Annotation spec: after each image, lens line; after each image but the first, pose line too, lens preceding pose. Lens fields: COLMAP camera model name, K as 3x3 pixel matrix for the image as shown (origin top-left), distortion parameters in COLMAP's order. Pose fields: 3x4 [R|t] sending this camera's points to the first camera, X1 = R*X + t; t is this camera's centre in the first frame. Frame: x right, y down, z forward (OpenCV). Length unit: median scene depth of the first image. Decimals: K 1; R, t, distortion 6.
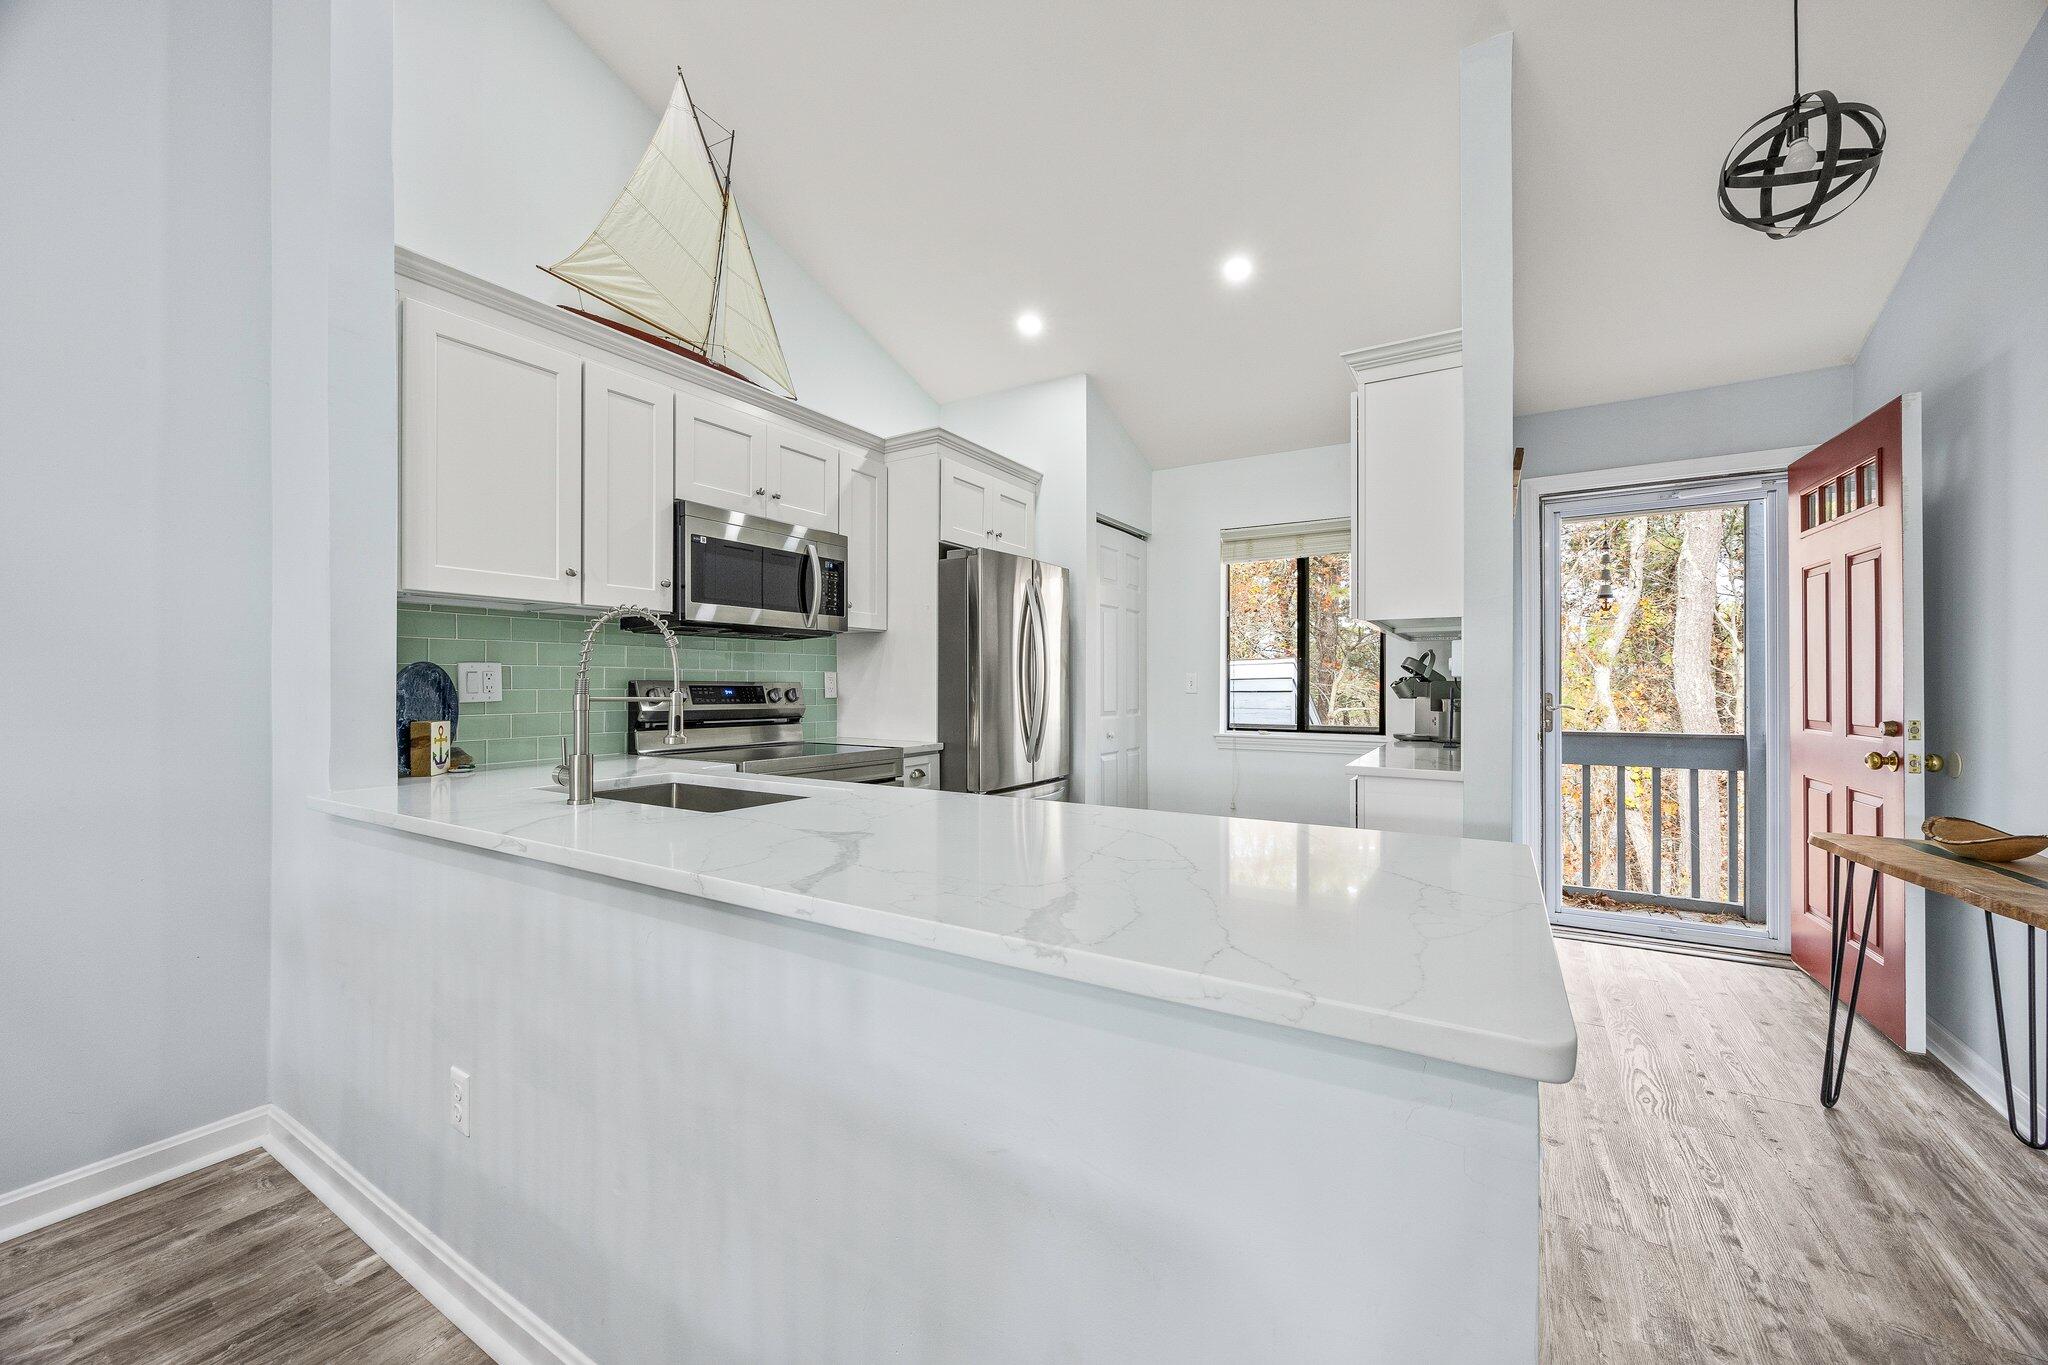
lens RADIAL K [[787.2, 0, 1024.0], [0, 787.2, 682.5], [0, 0, 1]] dist [0.000828, -0.000043]
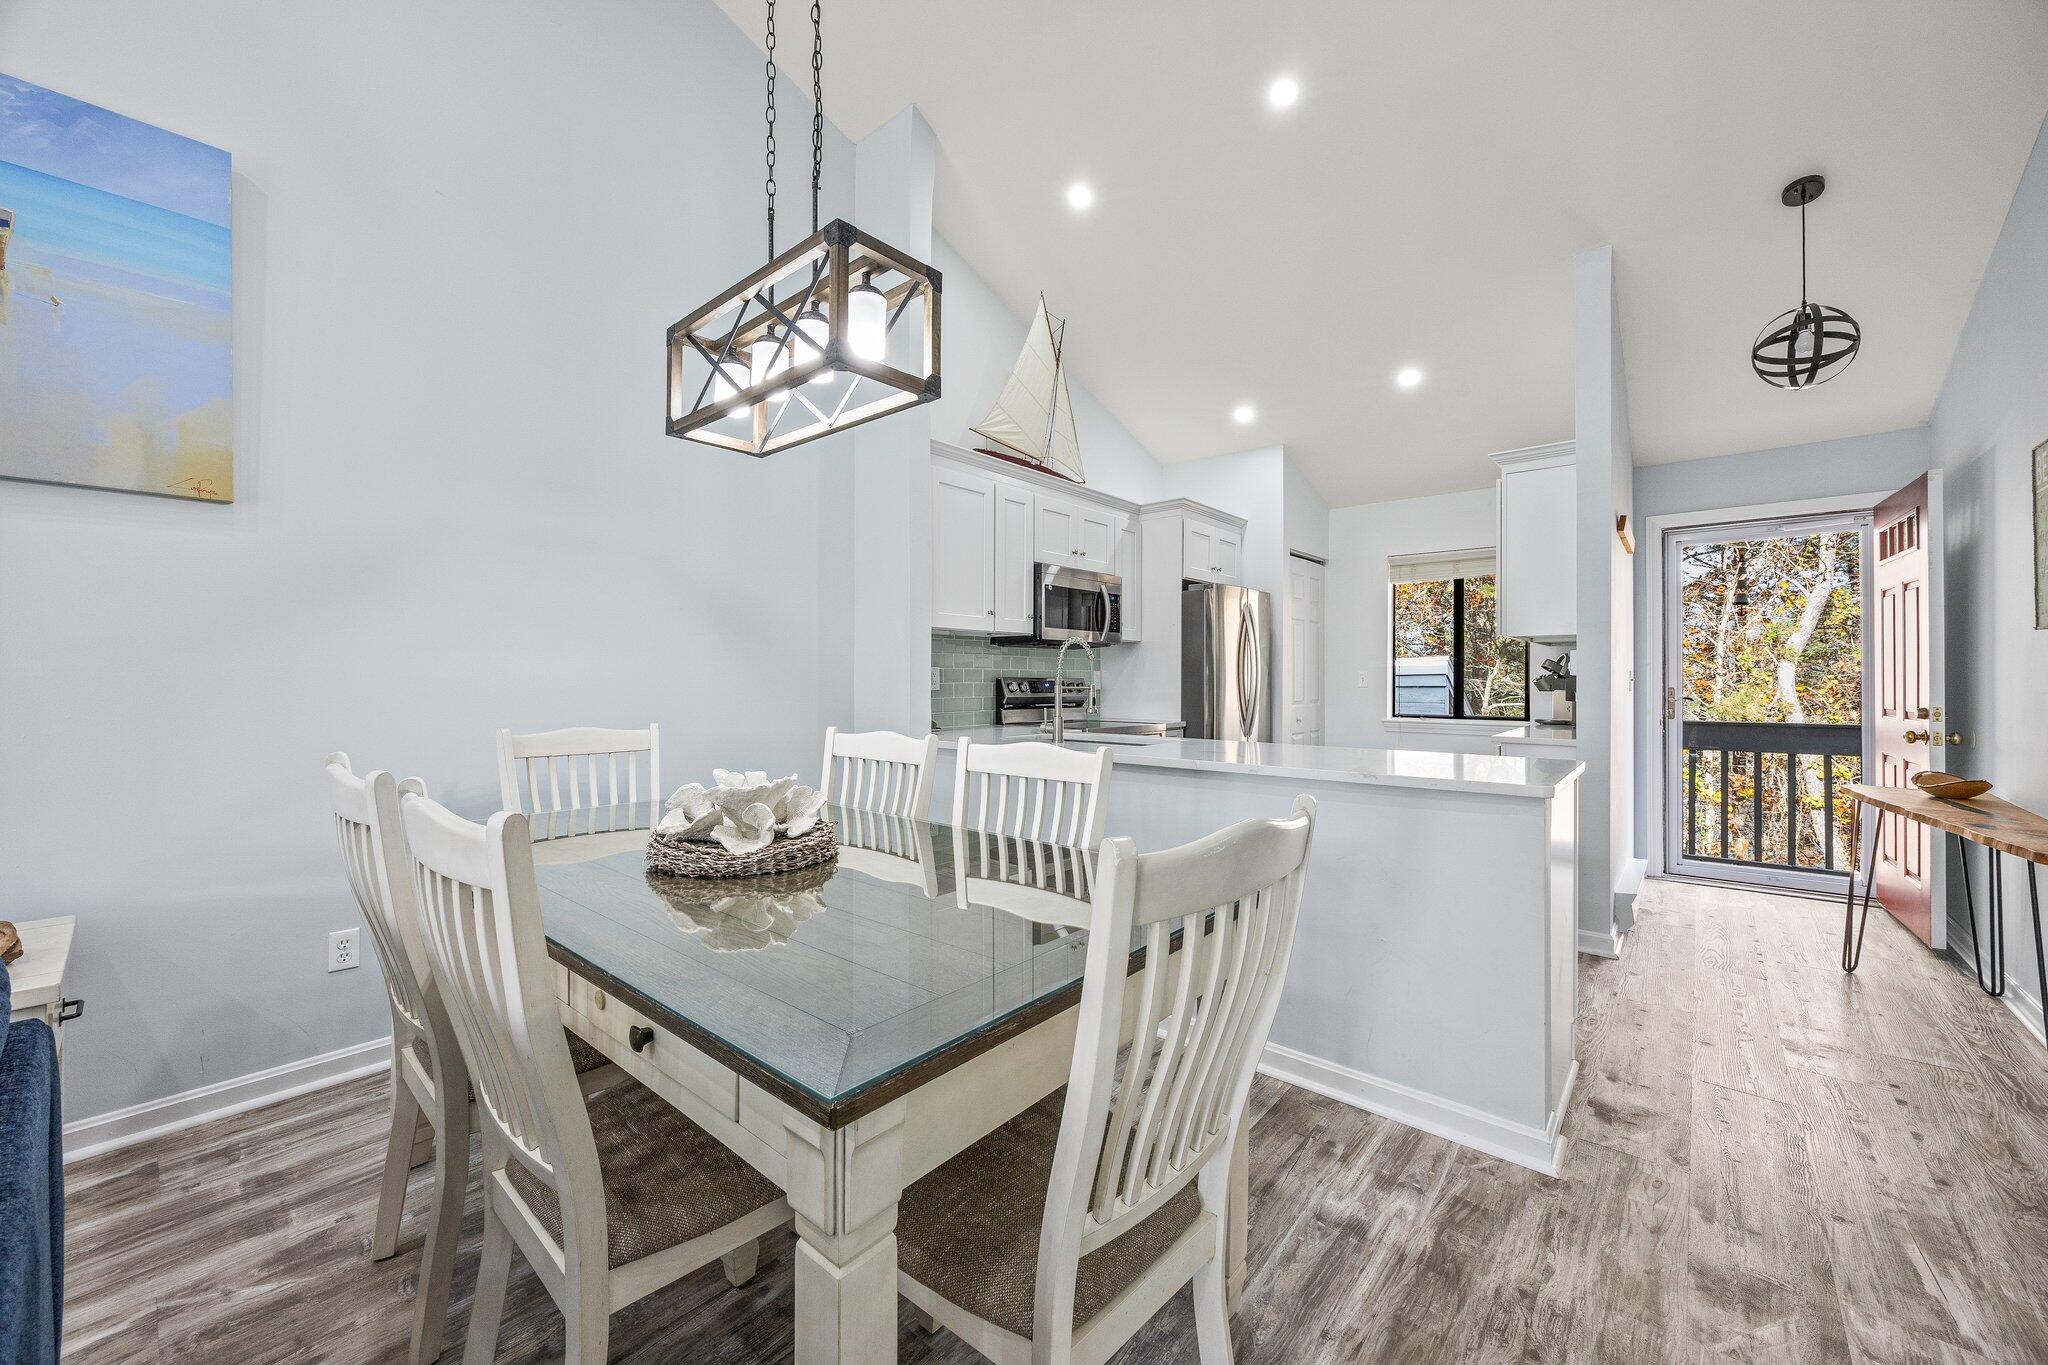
lens RADIAL K [[785.6, 0, 1024.0], [0, 785.6, 682.5], [0, 0, 1]] dist [-0.002894, -0.000175]
pose [[0.987211, 0.002063, -0.159408, -0.178275], [-0.001110, 0.999981, 0.006069, -0.001356], [0.159418, -0.005814, 0.987194, -0.471046]]
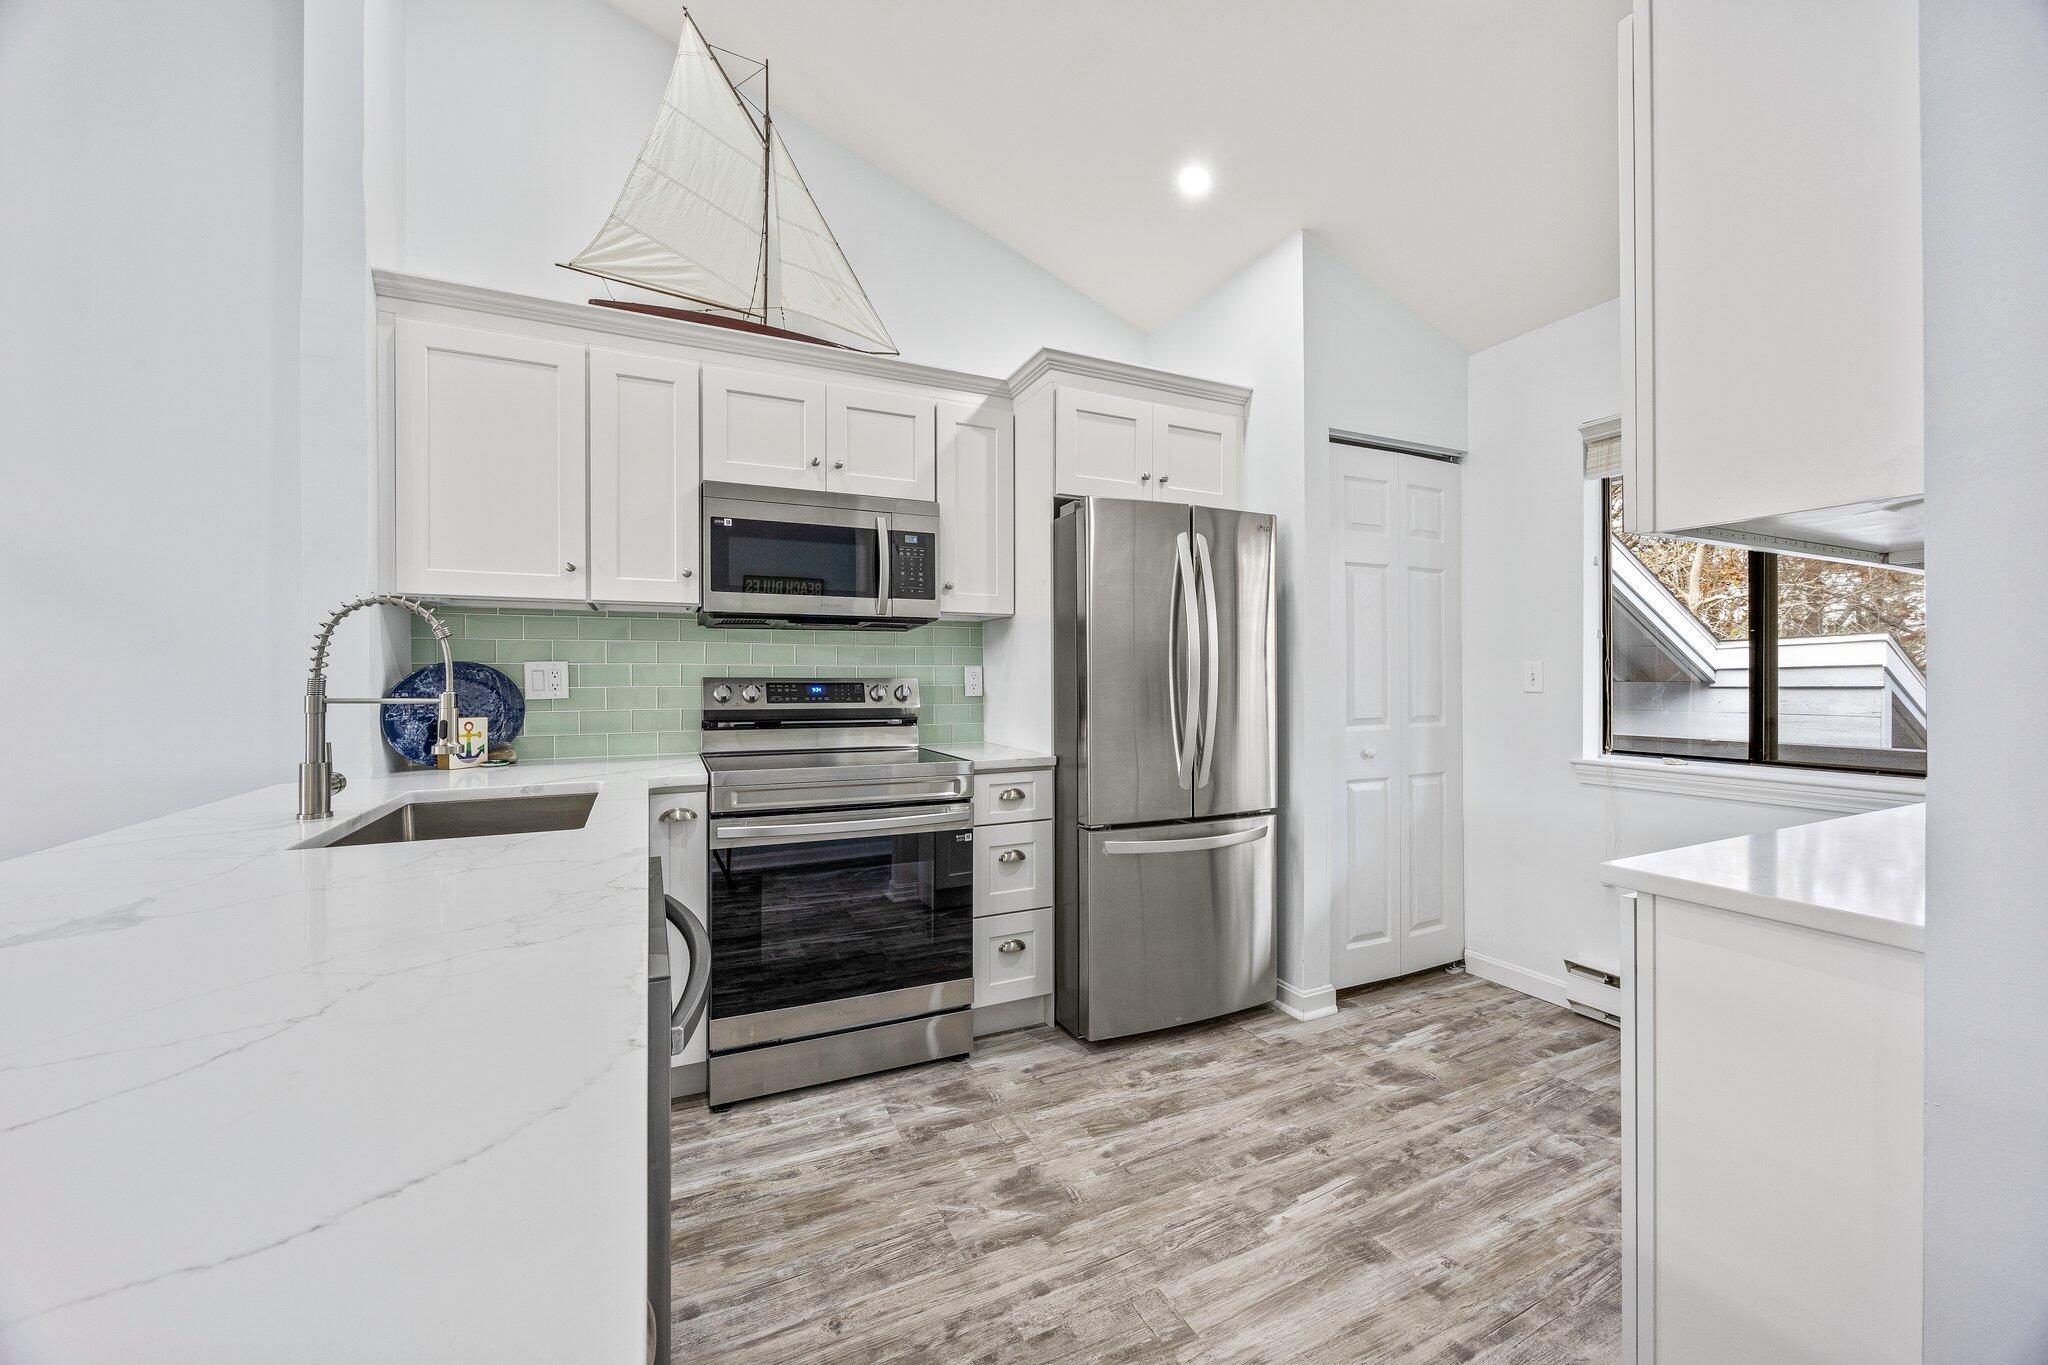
lens RADIAL K [[785.6, 0, 1024.0], [0, 785.6, 682.5], [0, 0, 1]] dist [-0.002894, -0.000175]
pose [[0.838182, -0.002991, -0.545382, 0.317208], [0.005965, 0.999975, 0.003683, 0.001870], [0.545358, -0.006340, 0.838179, 0.365636]]
